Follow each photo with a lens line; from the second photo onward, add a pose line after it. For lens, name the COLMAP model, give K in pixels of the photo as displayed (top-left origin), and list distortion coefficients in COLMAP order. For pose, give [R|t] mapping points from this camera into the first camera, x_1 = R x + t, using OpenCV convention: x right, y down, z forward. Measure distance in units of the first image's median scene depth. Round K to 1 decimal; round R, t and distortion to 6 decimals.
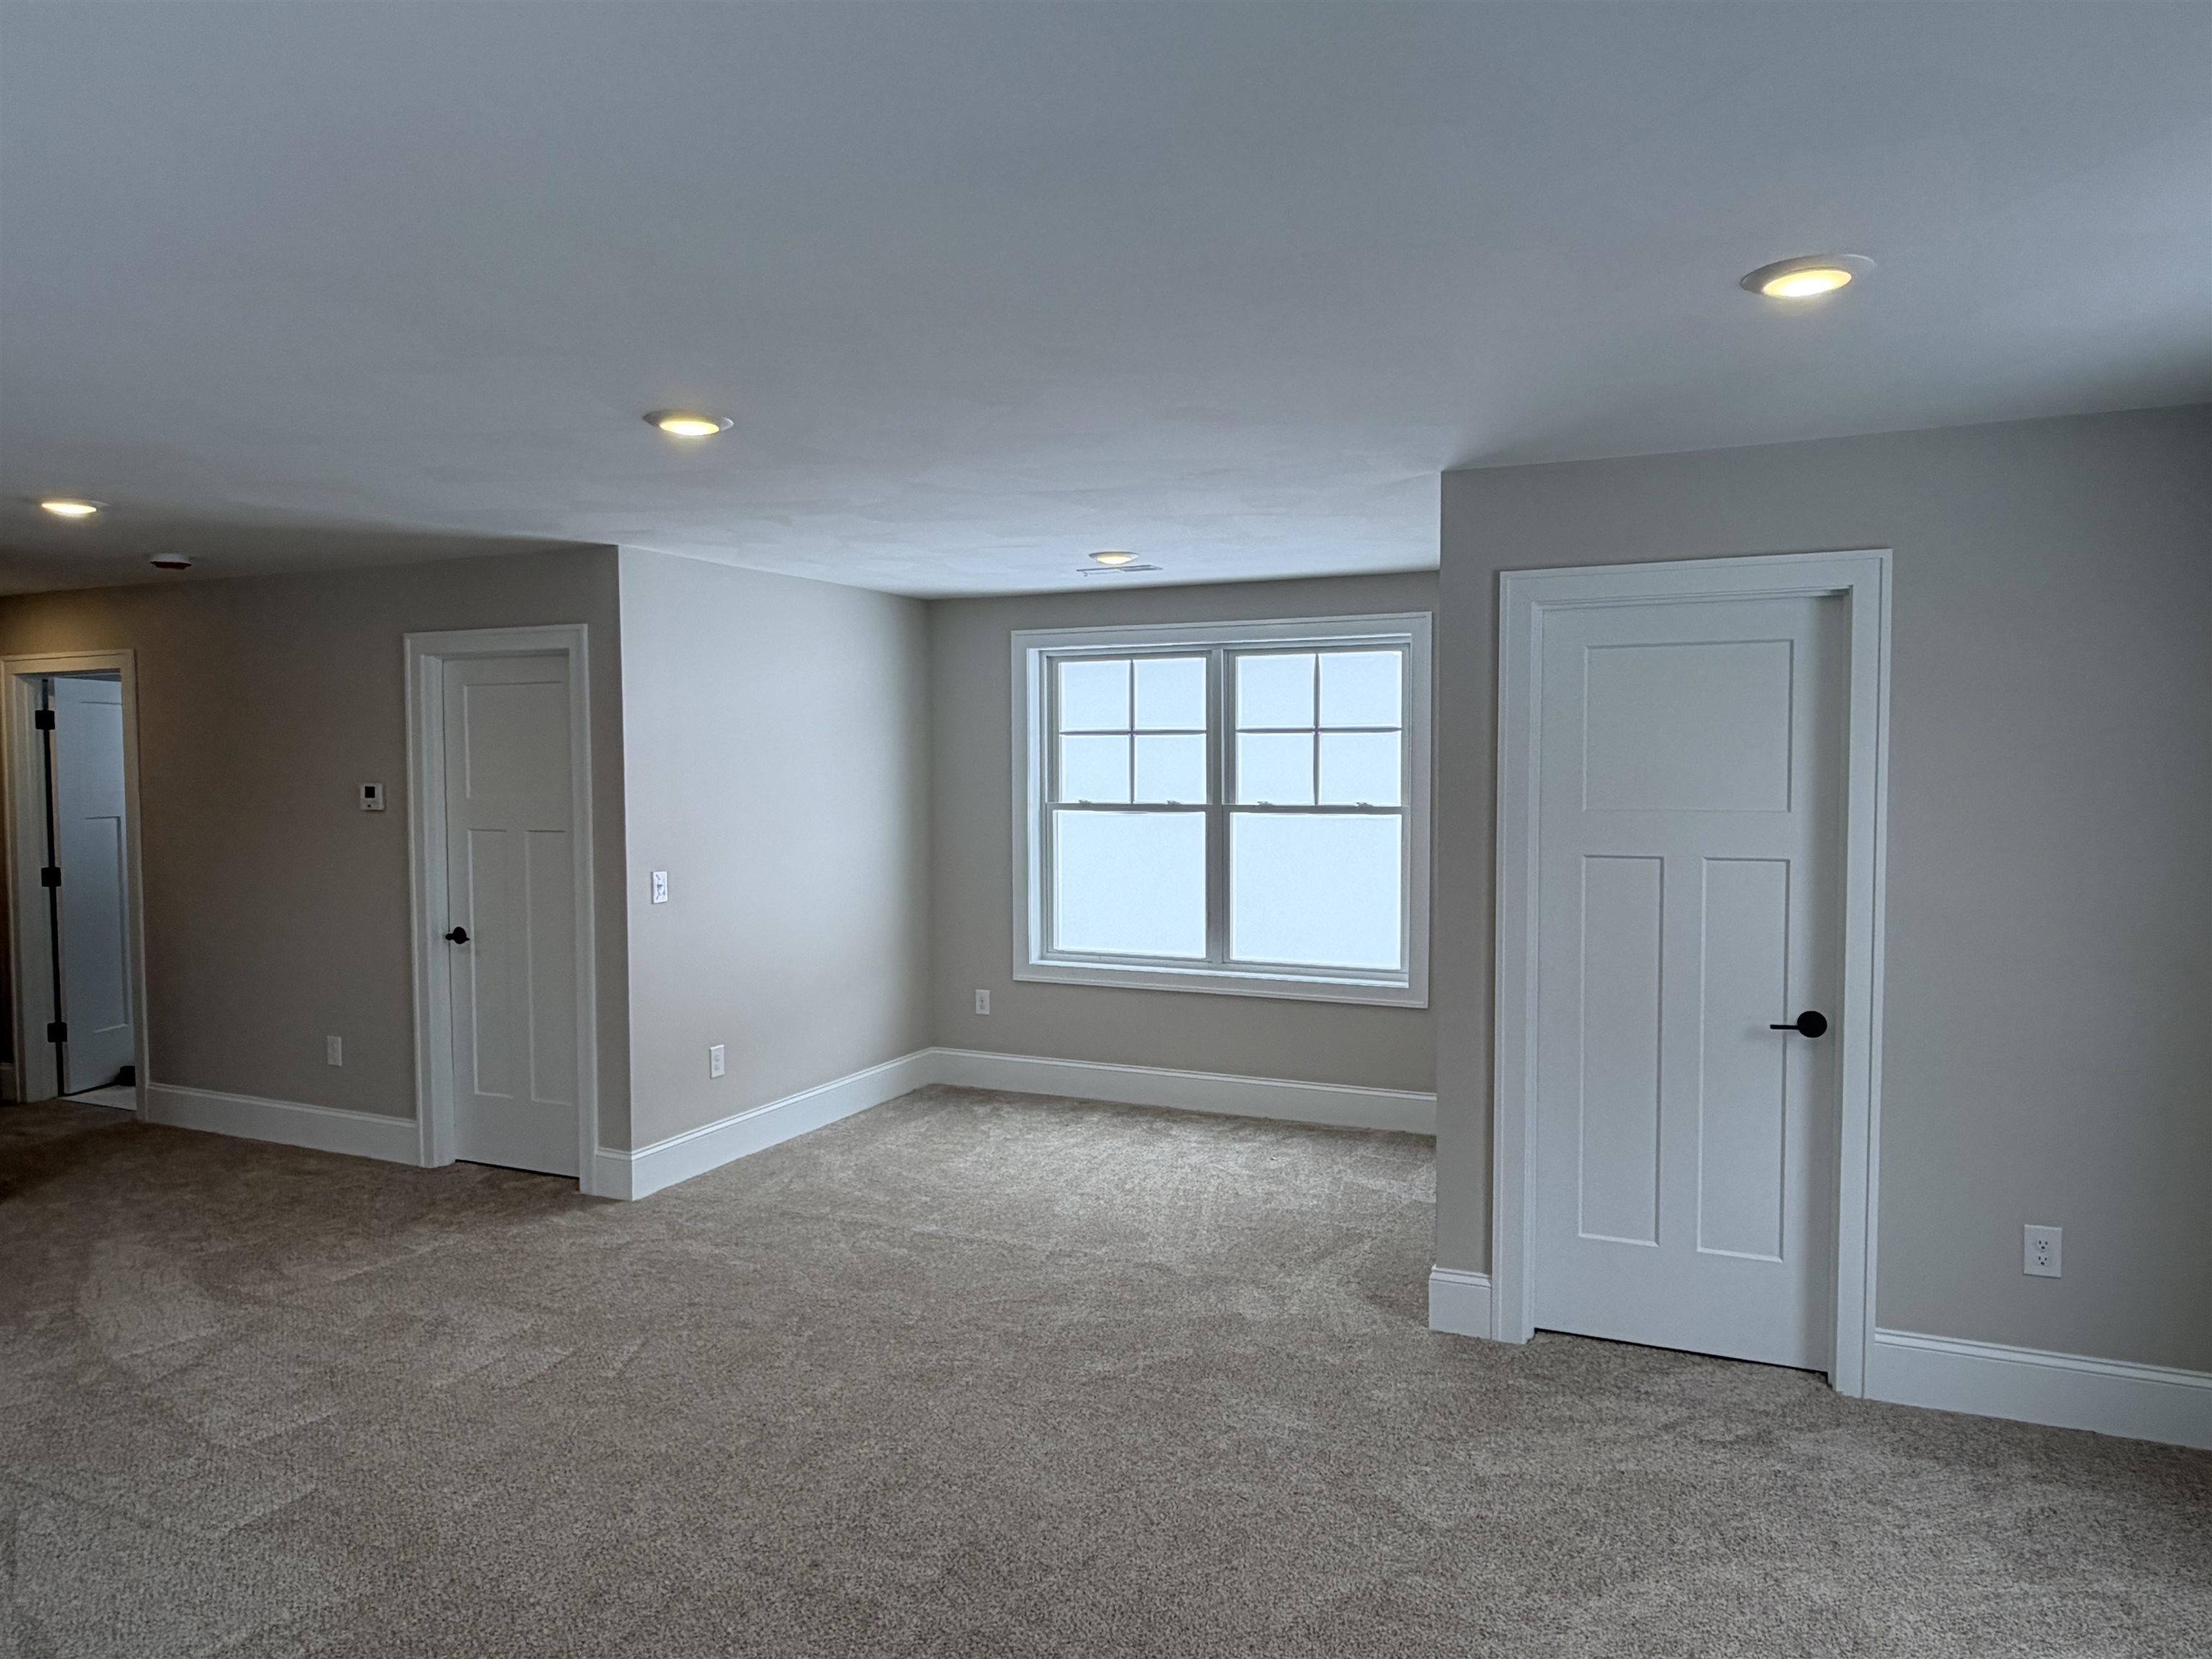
lens RADIAL K [[1450.5, 0, 1103.2], [0, 1450.5, 834.9], [0, 0, 1]] dist [0.004405, -0.001755]
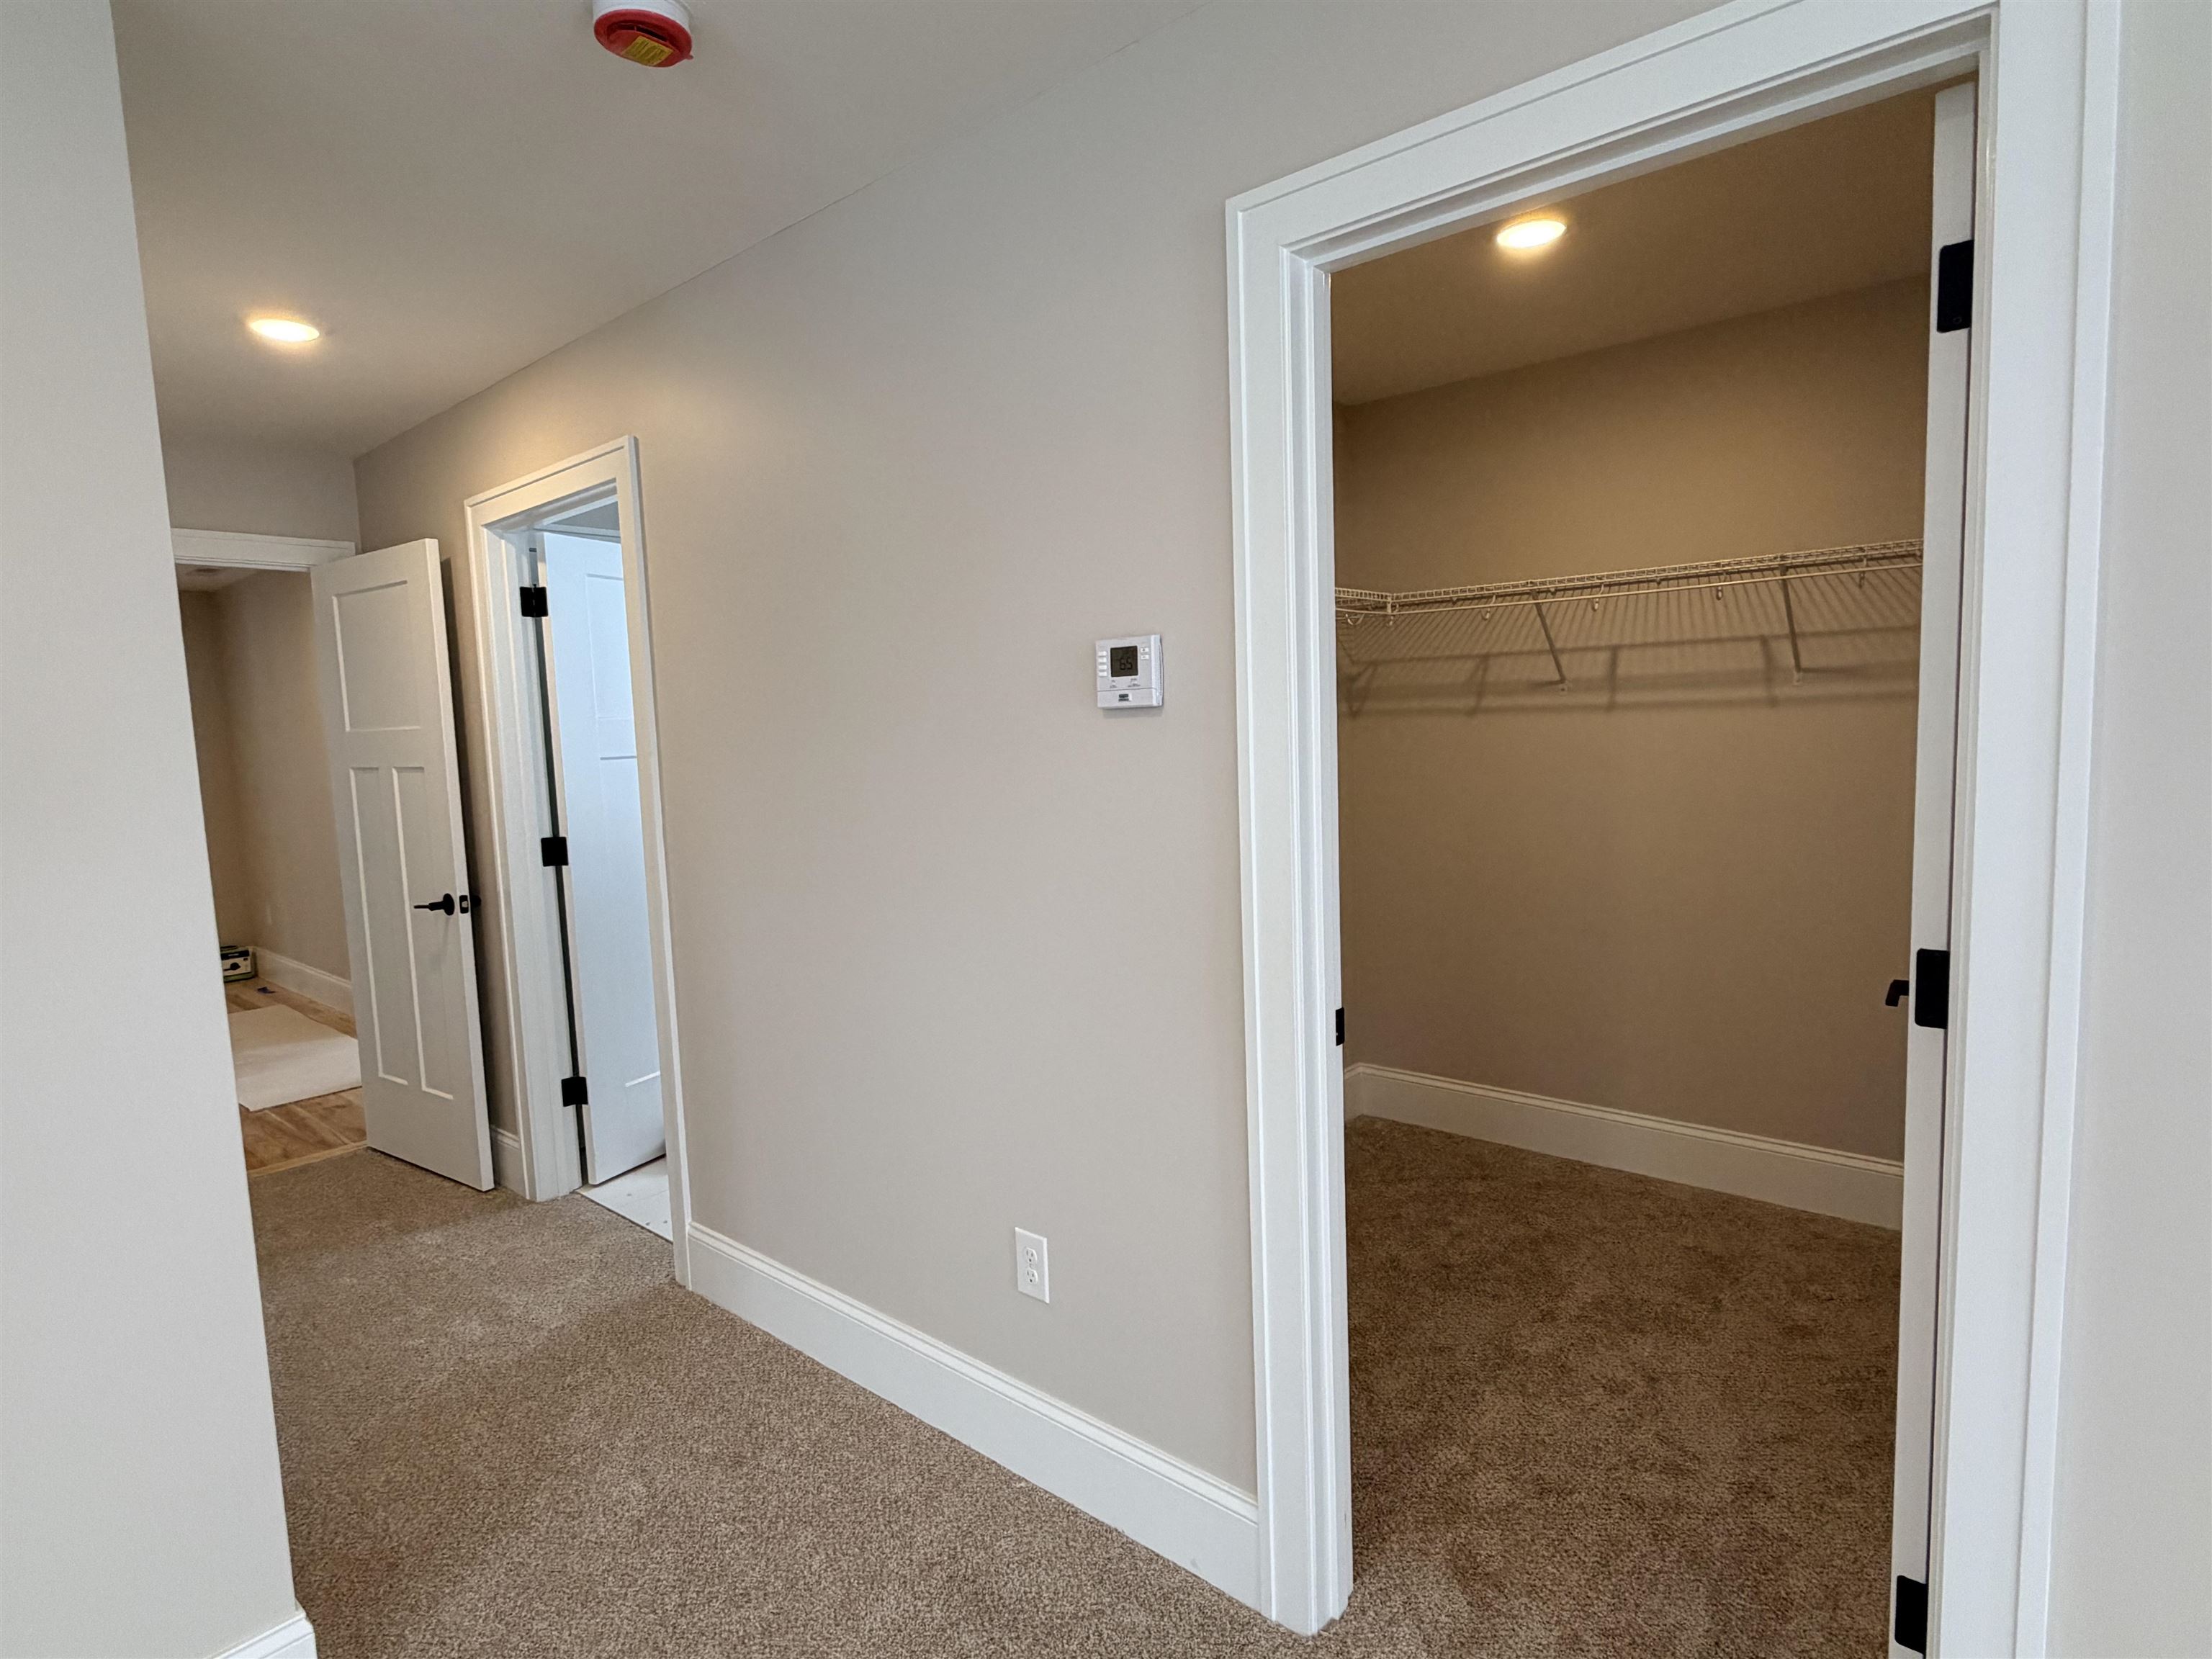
lens RADIAL K [[1133.4, 0, 1099.8], [0, 1133.4, 839.1], [0, 0, 1]] dist [0.000038, -0.000056]
pose [[0.961964, -0.003576, -0.273151, -0.415197], [0.019593, 0.998242, 0.055933, 0.000915], [0.272471, -0.059157, 0.960344, 0.682252]]
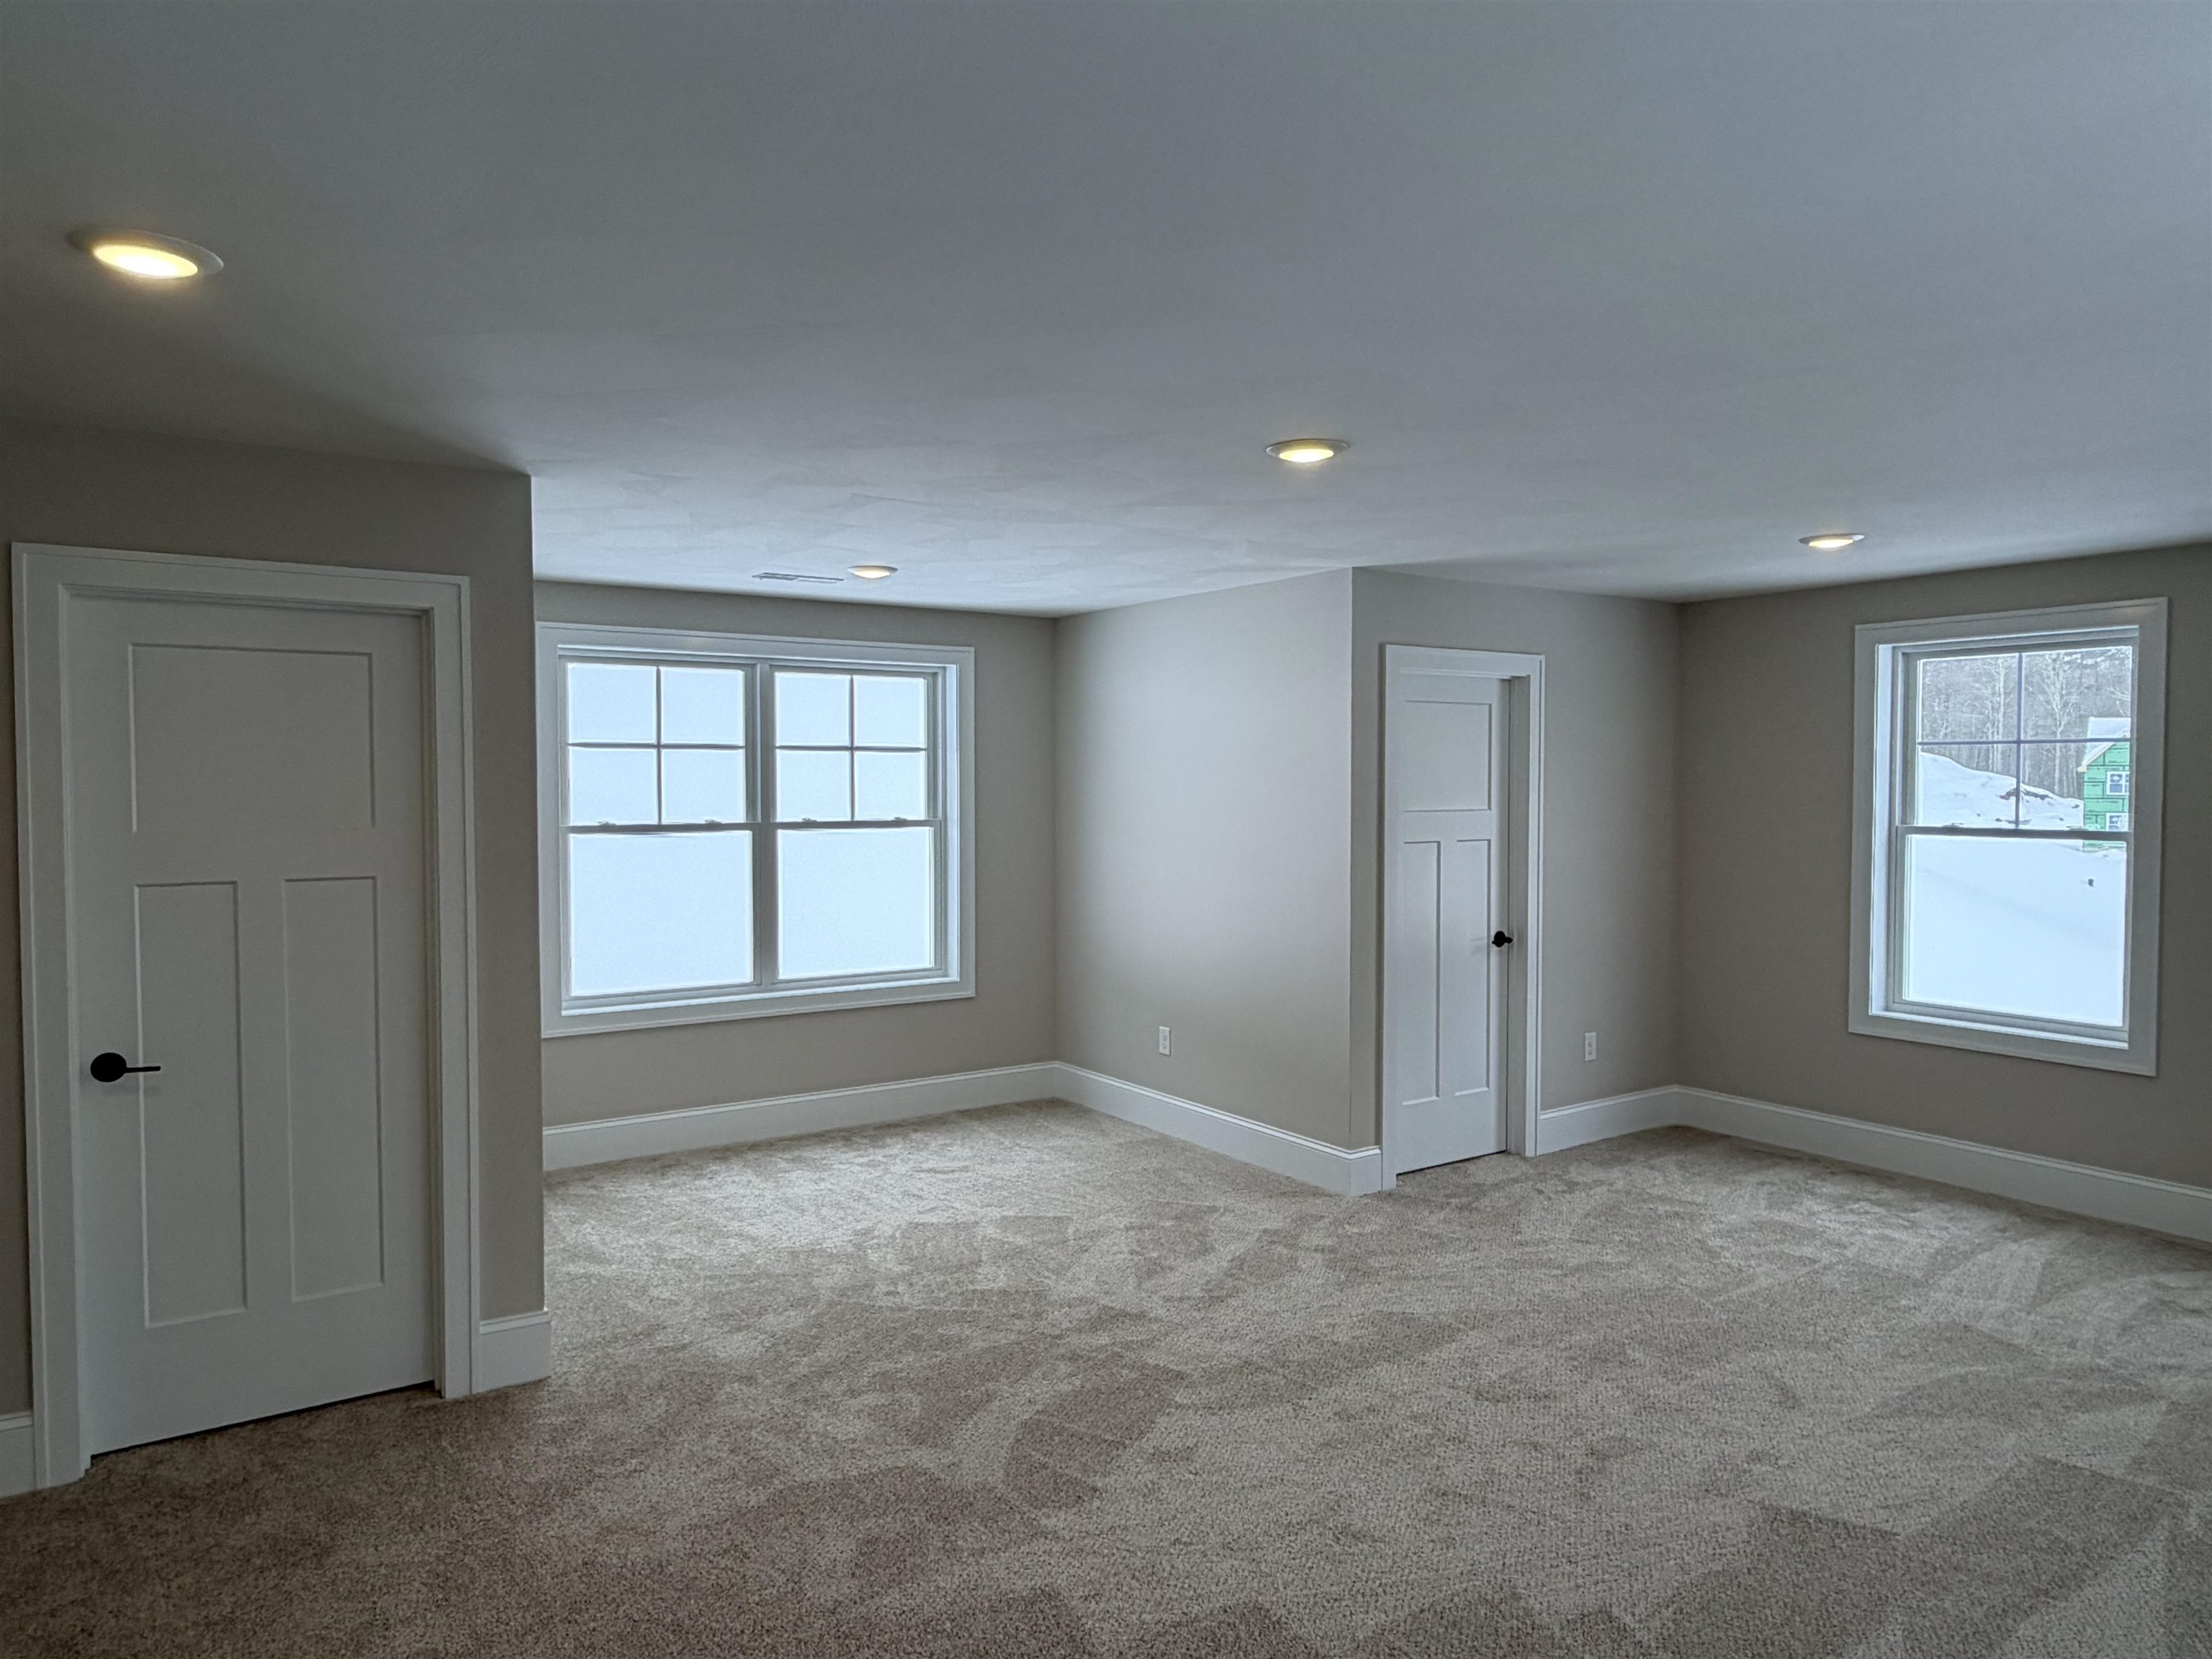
lens RADIAL K [[1450.5, 0, 1103.2], [0, 1450.5, 834.9], [0, 0, 1]] dist [0.004405, -0.001755]
pose [[0.512750, -0.029443, 0.858033, -0.714910], [0.042094, 0.999072, 0.009127, -0.013131], [-0.857505, 0.031438, 0.513514, 0.337379]]
